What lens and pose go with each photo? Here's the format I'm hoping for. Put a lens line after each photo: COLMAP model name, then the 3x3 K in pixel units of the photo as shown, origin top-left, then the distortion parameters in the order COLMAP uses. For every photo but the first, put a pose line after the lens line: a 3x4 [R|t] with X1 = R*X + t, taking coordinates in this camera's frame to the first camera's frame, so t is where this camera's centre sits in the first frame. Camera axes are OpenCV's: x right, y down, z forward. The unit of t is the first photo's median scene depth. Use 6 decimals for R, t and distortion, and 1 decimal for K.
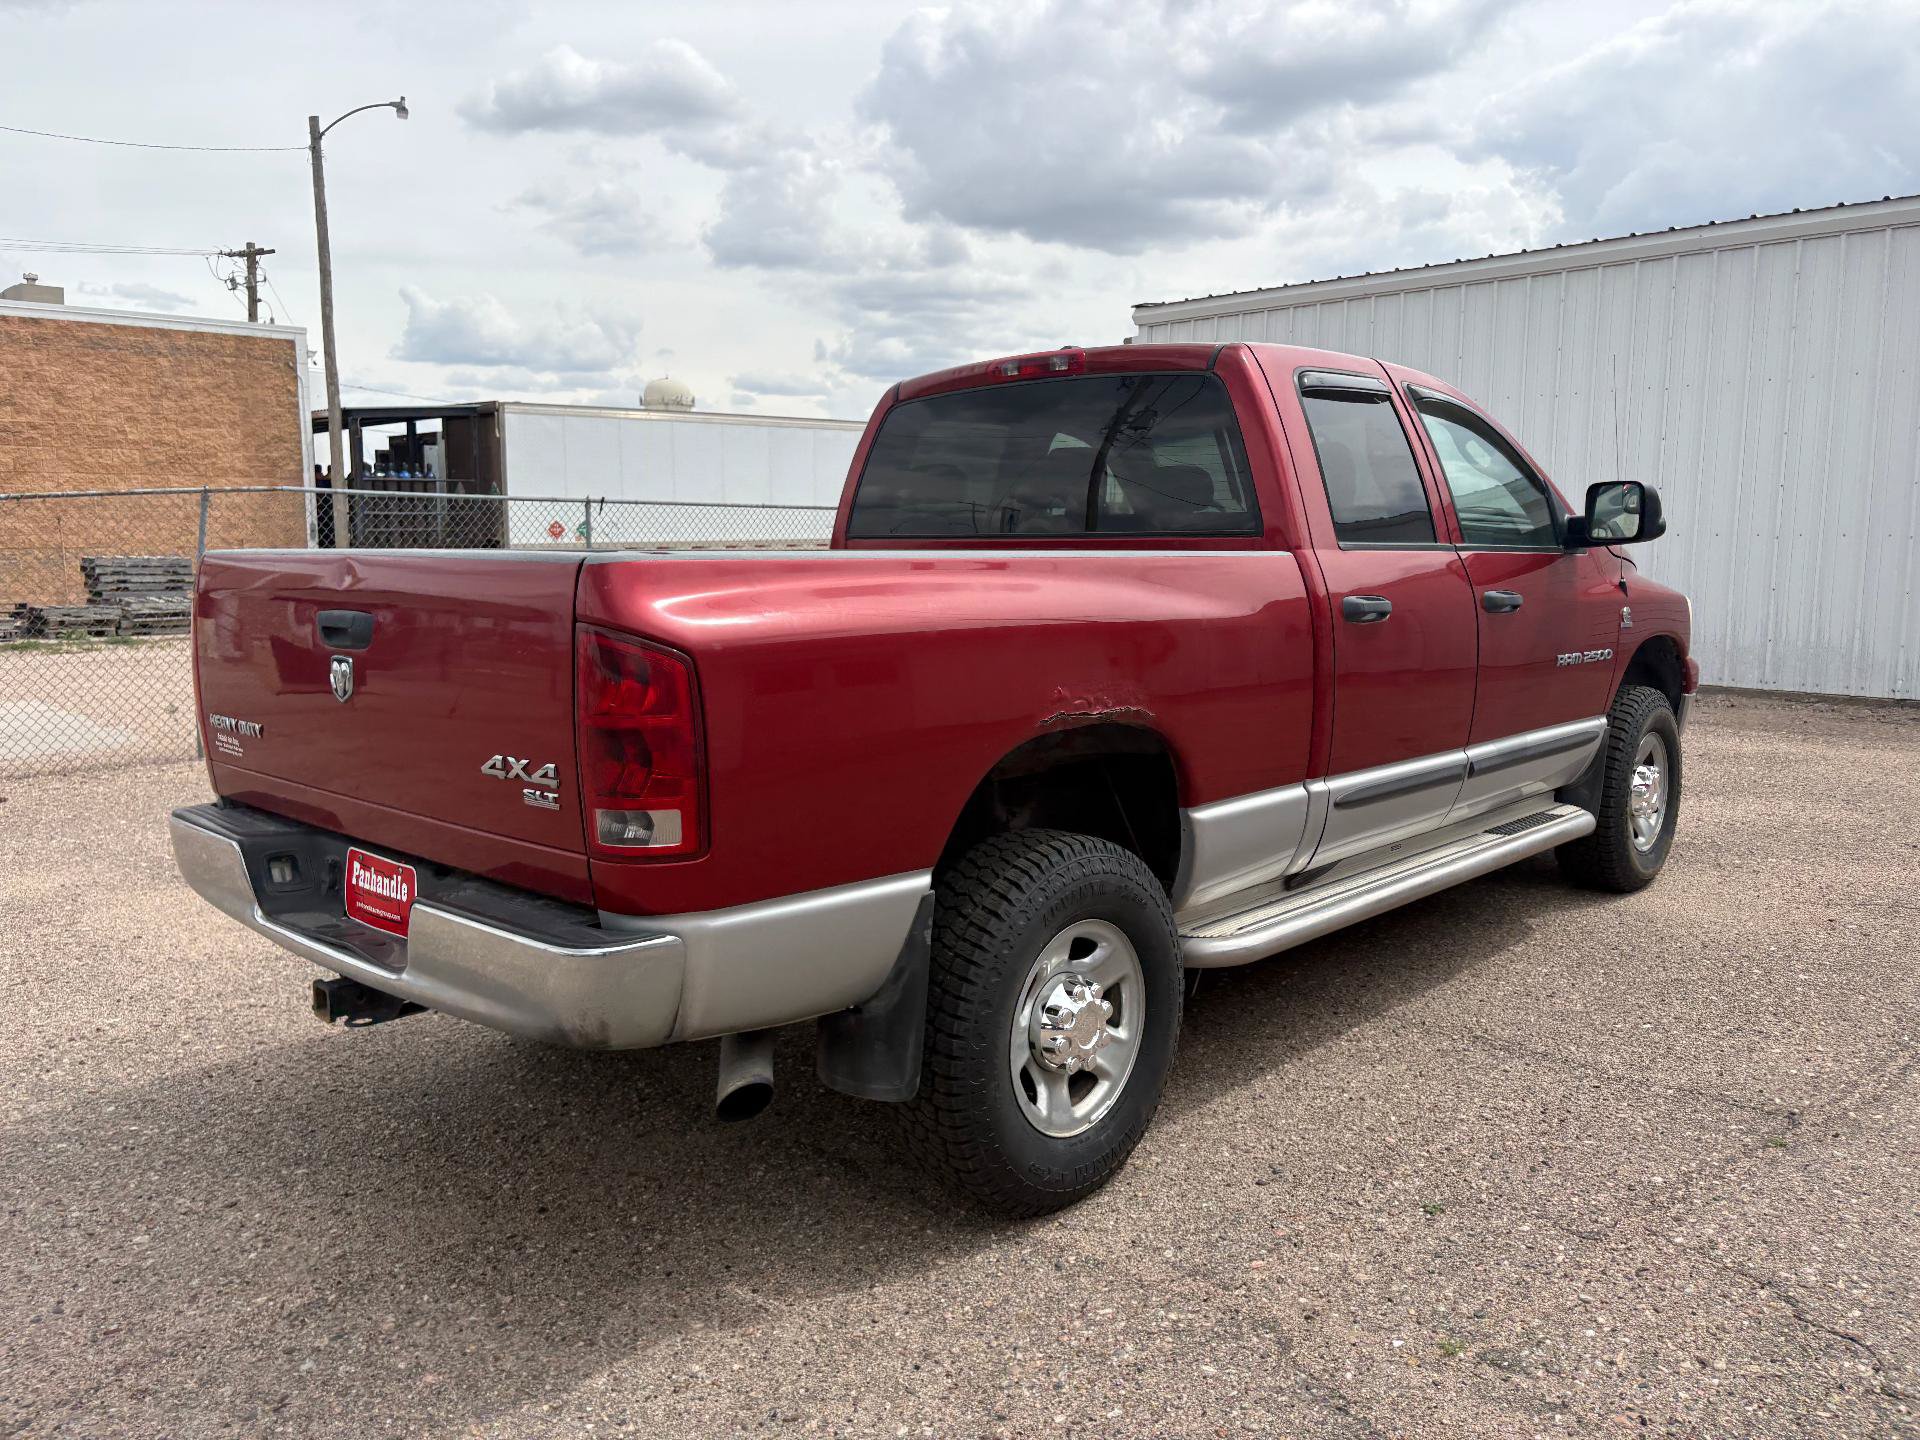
lens RADIAL K [[1457.2, 0, 969.1], [0, 1457.2, 704.9], [0, 0, 1]] dist [0.050599, -0.045371]
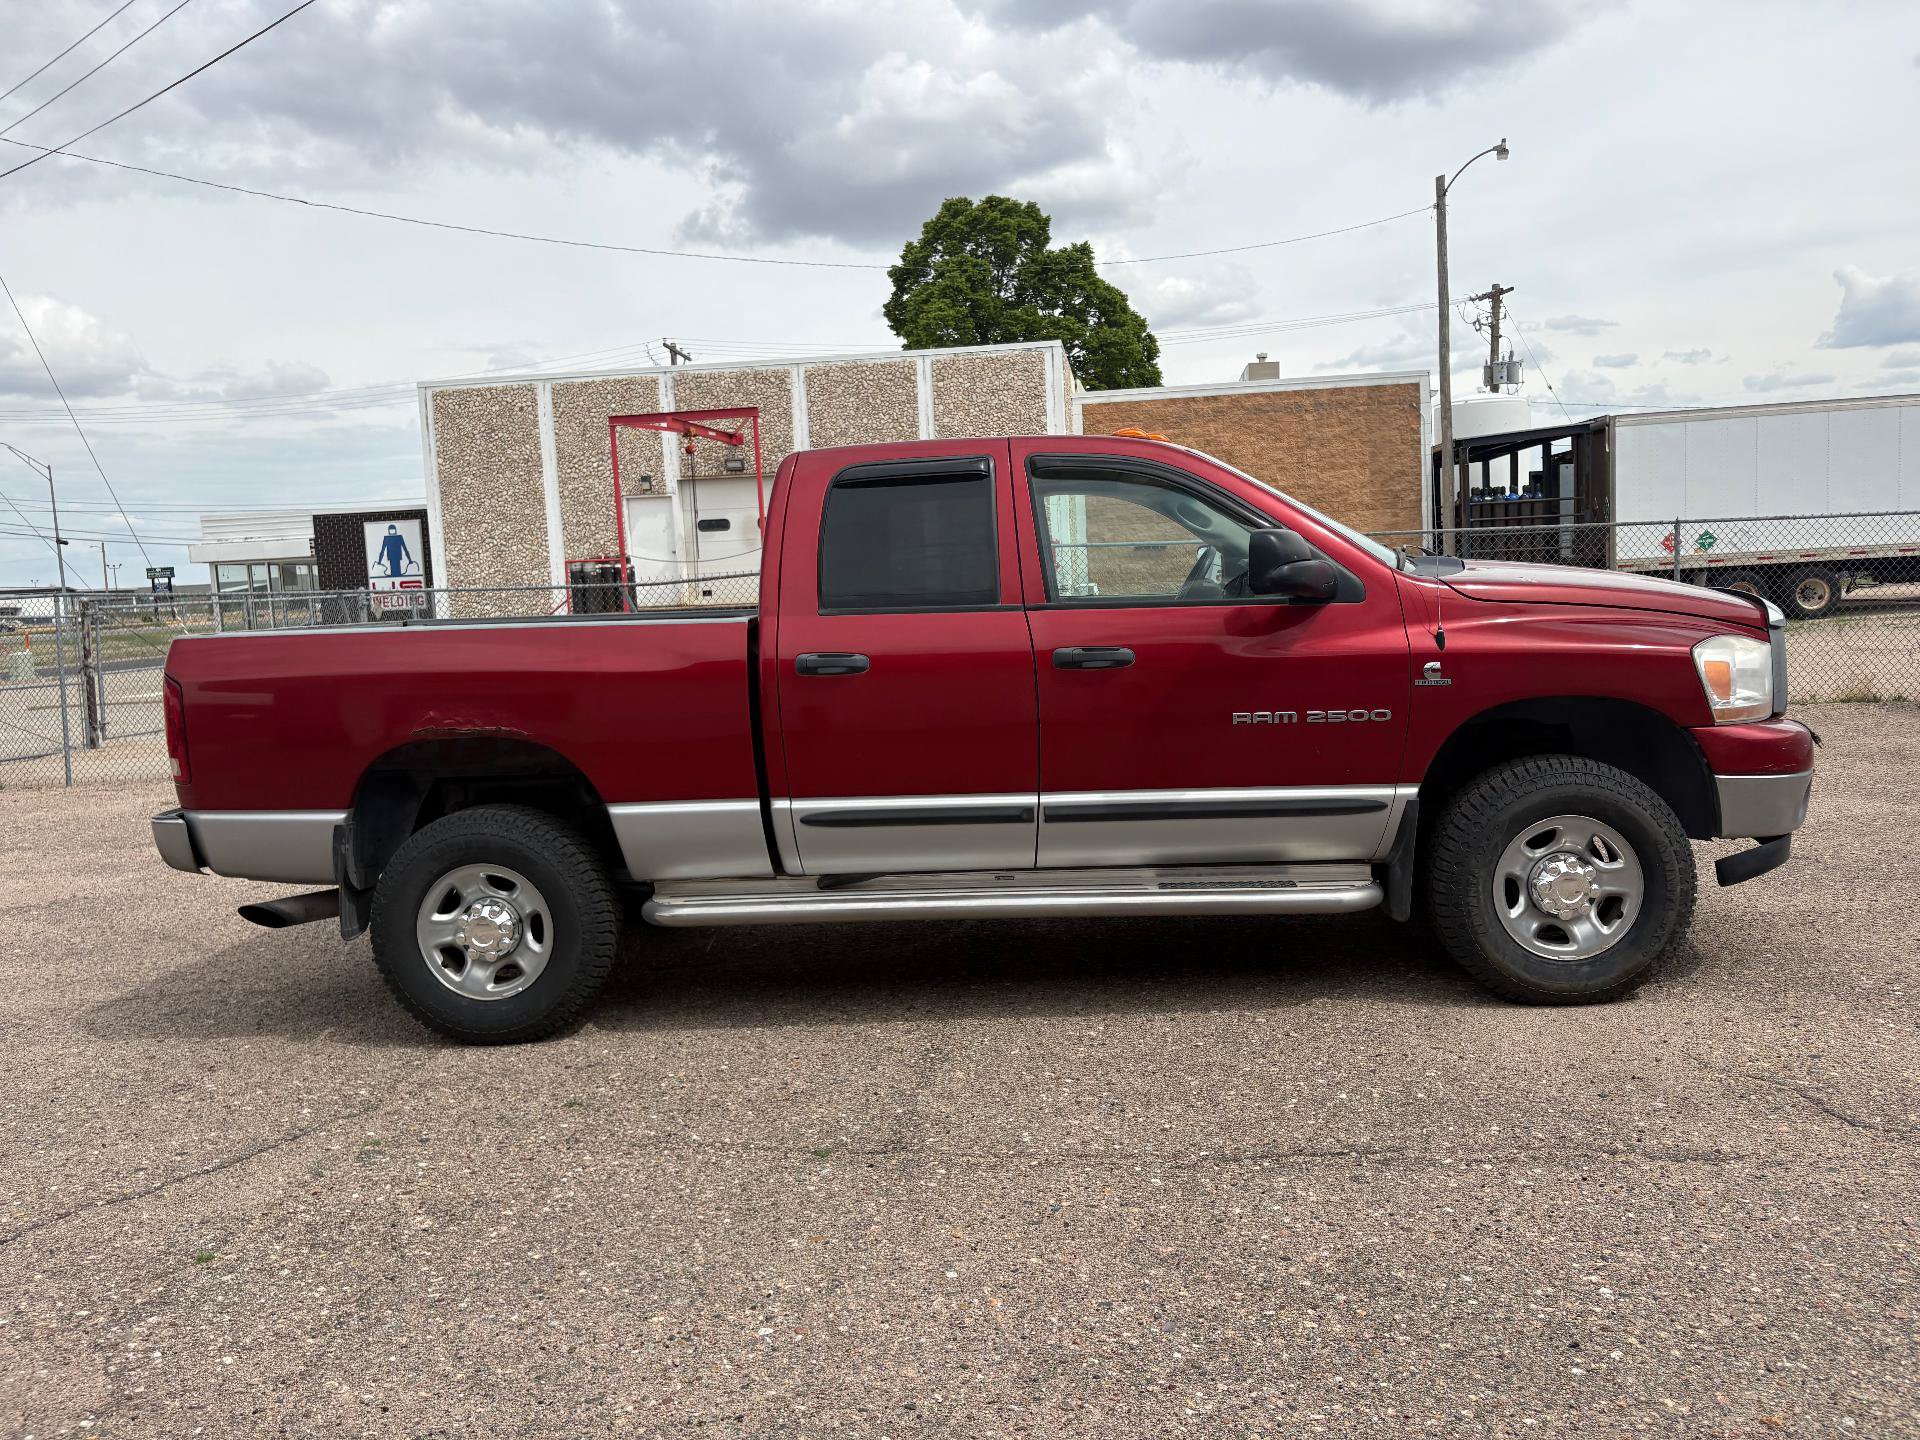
lens RADIAL K [[1457.2, 0, 969.1], [0, 1457.2, 704.9], [0, 0, 1]] dist [0.050599, -0.045371]
pose [[0.632084, 0.045731, -0.773549, 0.190488], [-0.050681, 0.998559, 0.017621, -0.008624], [0.773241, 0.028066, 0.633491, 0.048632]]
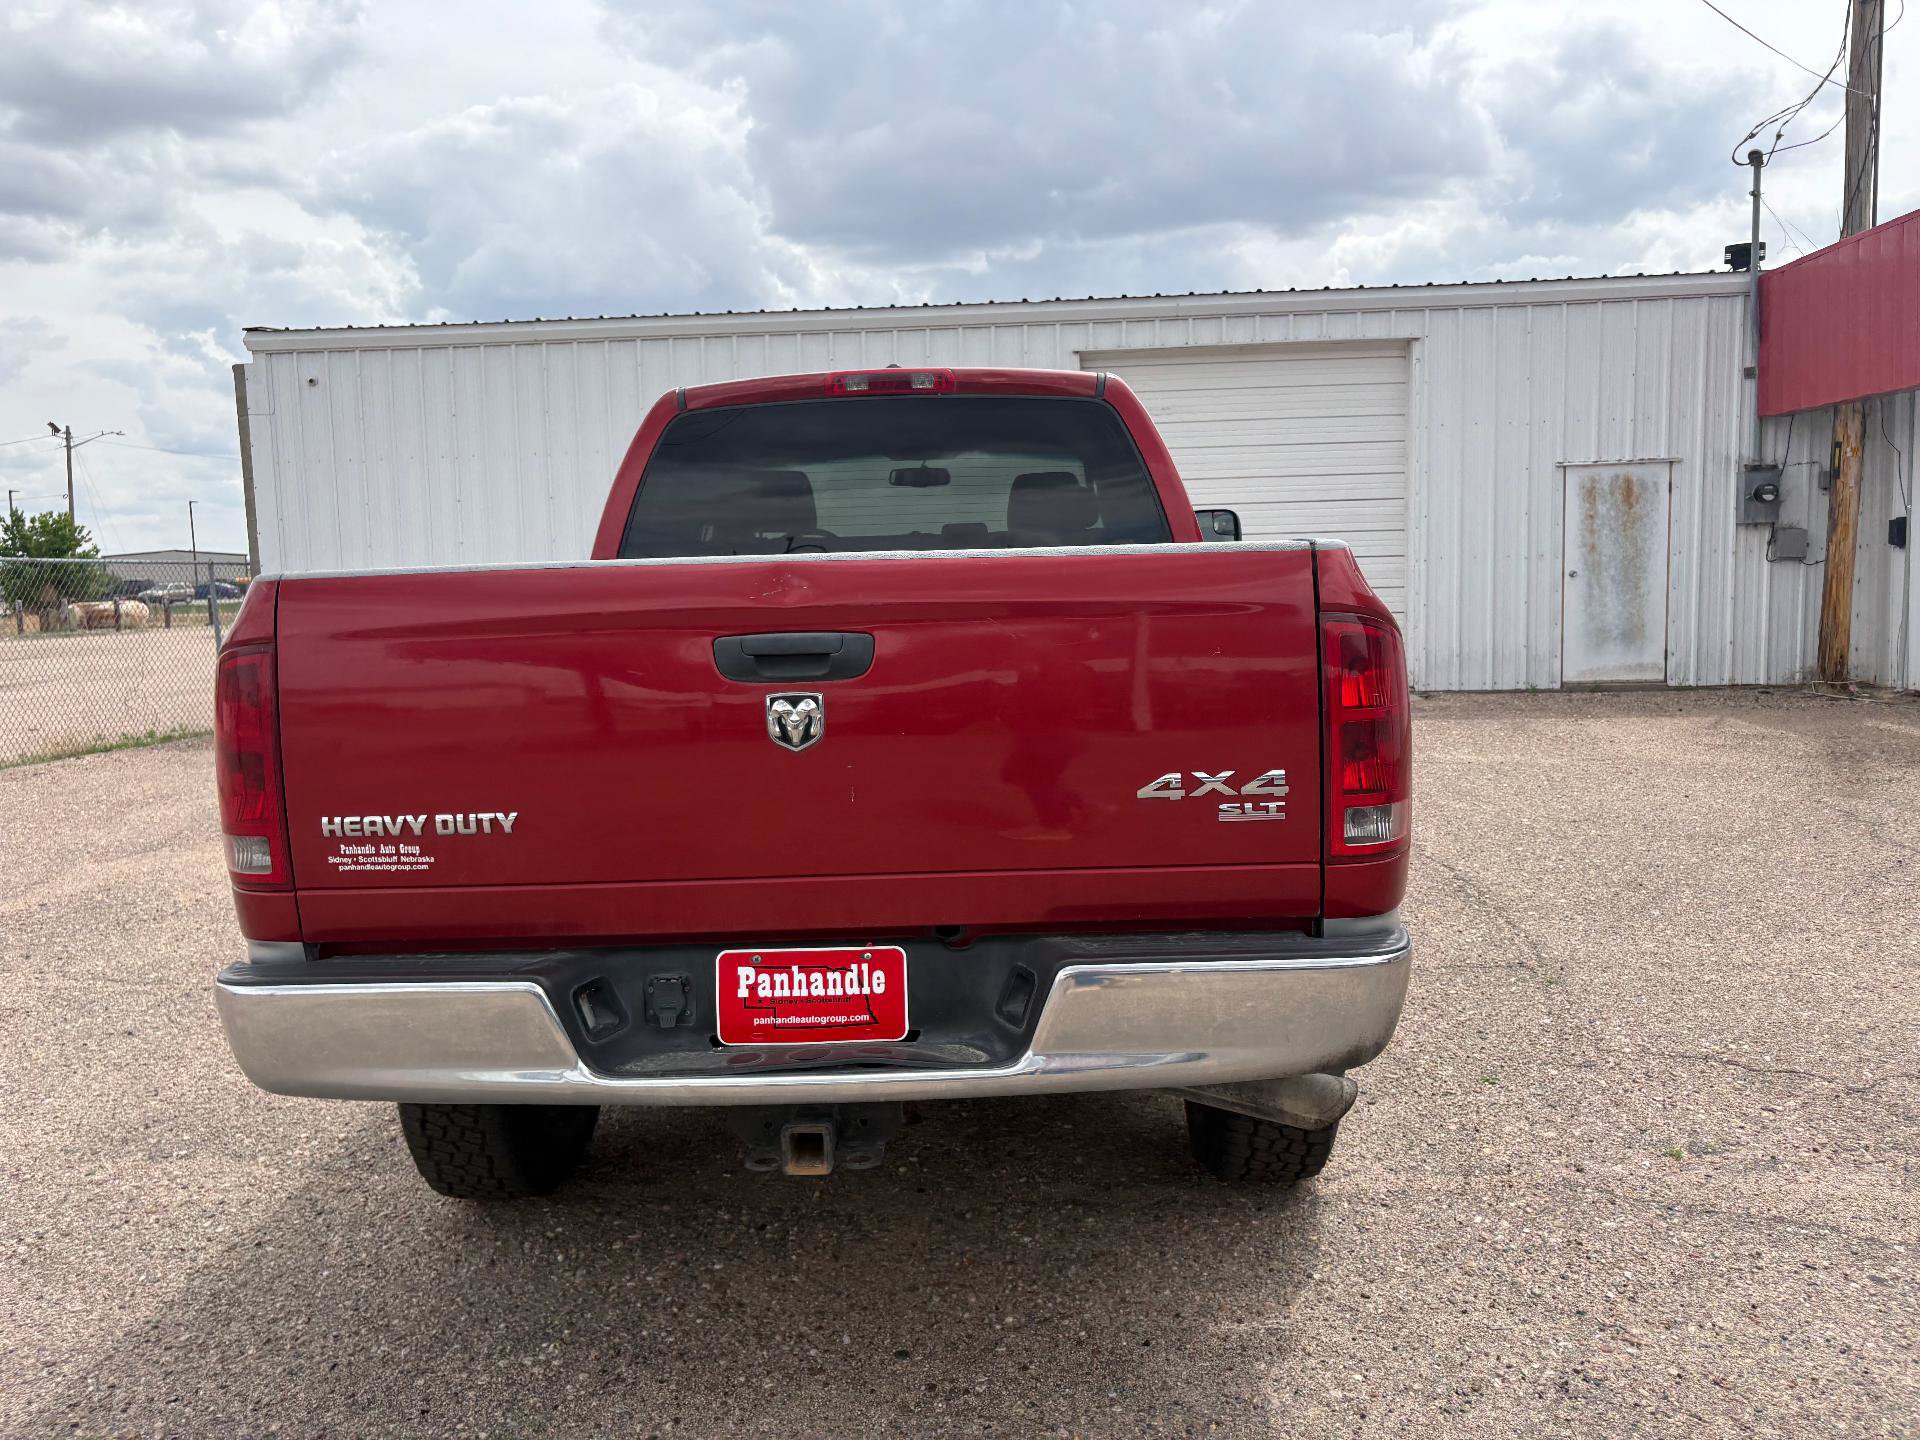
lens RADIAL K [[1457.2, 0, 969.1], [0, 1457.2, 704.9], [0, 0, 1]] dist [0.050599, -0.045371]
pose [[0.748323, -0.078556, 0.658667, -0.095412], [0.104415, 0.994534, -0.000015, -0.001858], [-0.655065, 0.068786, 0.752435, 0.040340]]
